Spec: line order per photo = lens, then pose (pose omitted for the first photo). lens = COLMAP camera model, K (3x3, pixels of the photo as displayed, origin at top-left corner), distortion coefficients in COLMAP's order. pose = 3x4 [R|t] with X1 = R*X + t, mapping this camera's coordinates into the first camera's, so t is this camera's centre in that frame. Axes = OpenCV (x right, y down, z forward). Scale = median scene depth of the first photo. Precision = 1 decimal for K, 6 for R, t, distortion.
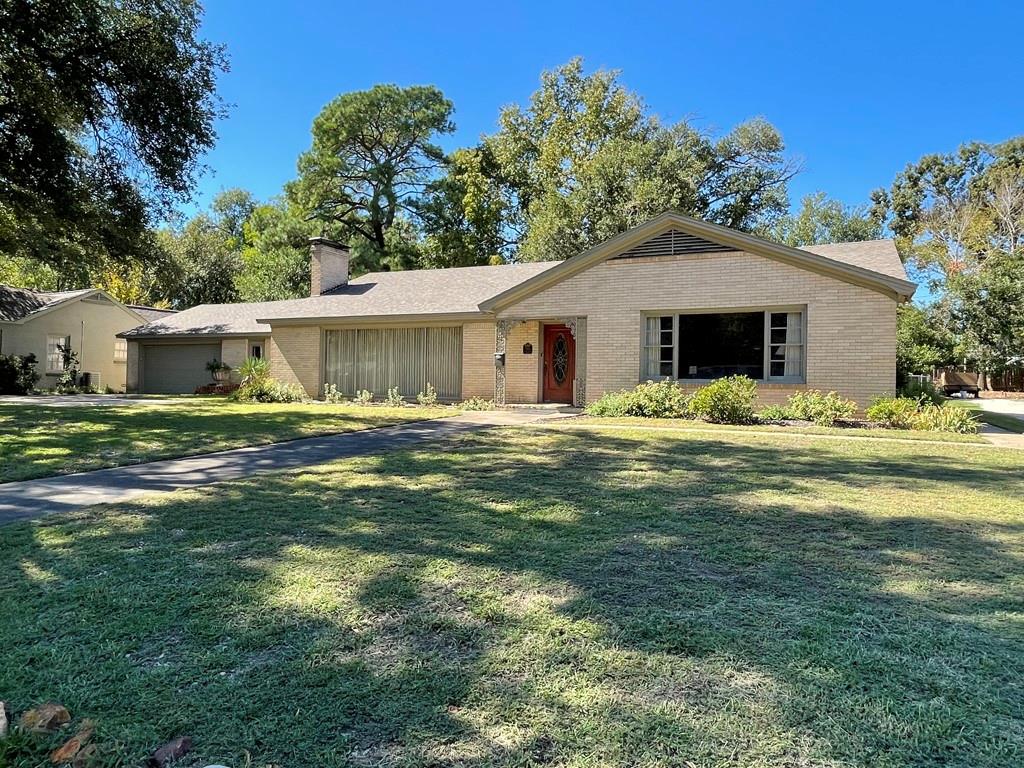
lens RADIAL K [[690.5, 0, 506.4], [0, 690.5, 384.8], [0, 0, 1]] dist [-0.006972, -0.002404]
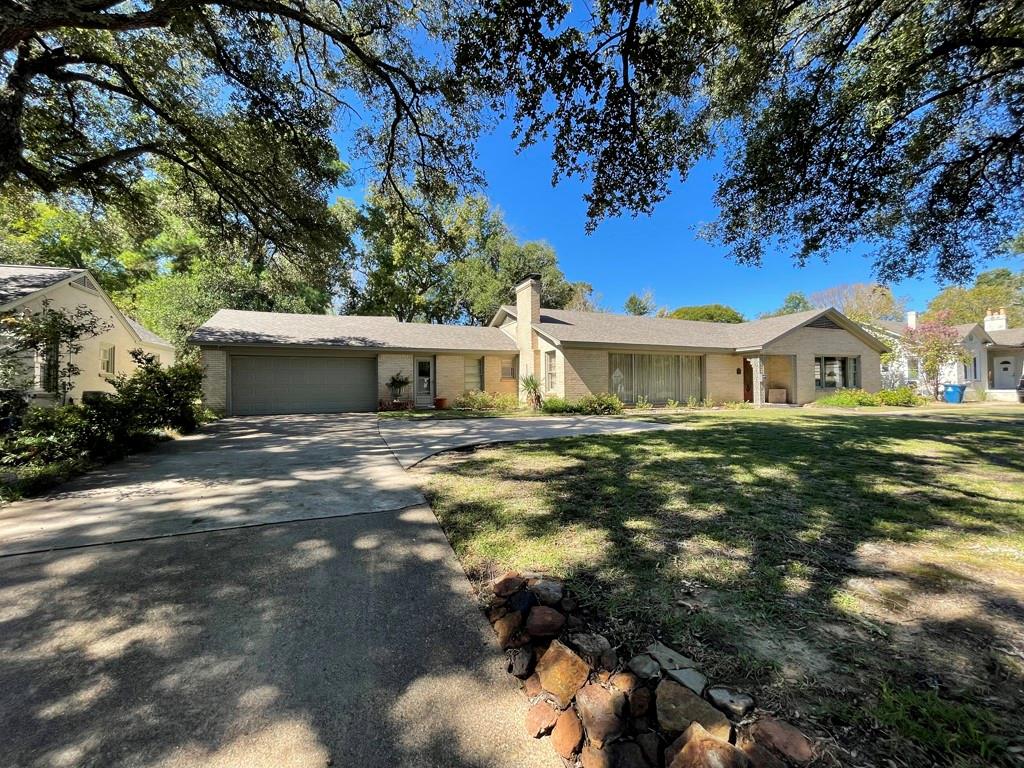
lens RADIAL K [[414.4, 0, 515.1], [0, 414.4, 384.6], [0, 0, 1]] dist [-0.007326, 0.000031]
pose [[0.657858, -0.017941, 0.752928, -1.289375], [0.017786, 0.999808, 0.008283, -0.042511], [-0.752932, 0.007943, 0.658050, 0.856876]]
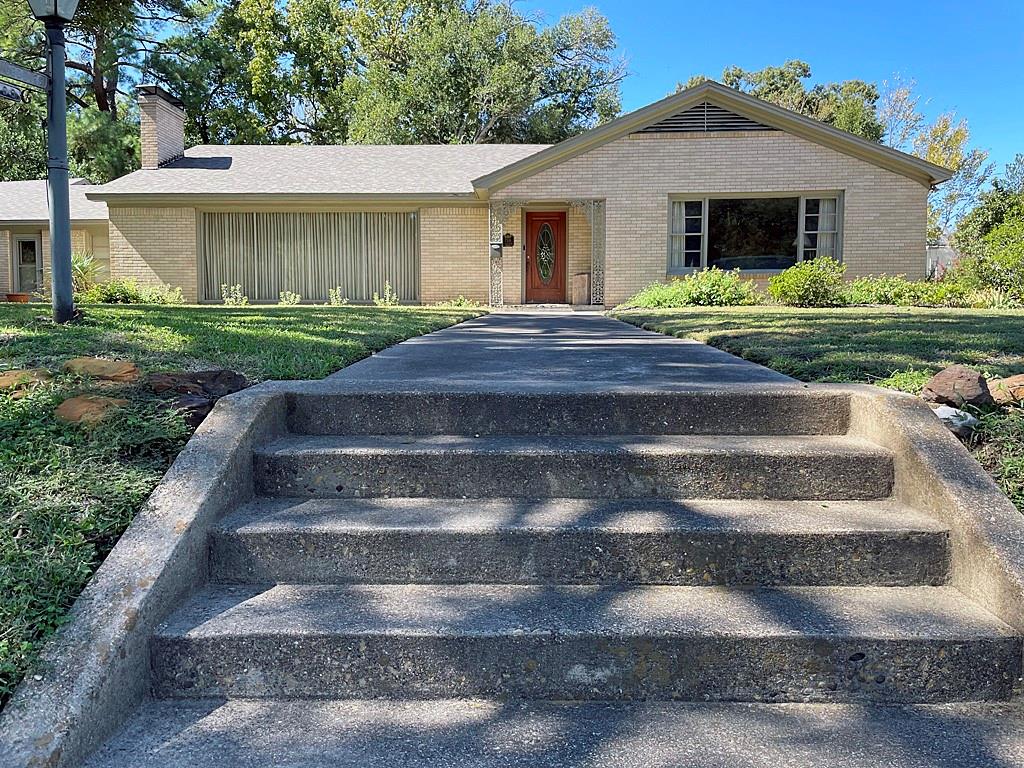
lens RADIAL K [[775.3, 0, 513.7], [0, 775.3, 385.2], [0, 0, 1]] dist [0.043801, -0.014792]
pose [[0.920031, -0.048200, 0.388869, -0.395461], [0.015874, 0.996176, 0.085920, 0.050667], [-0.391523, -0.072876, 0.917278, 0.127547]]
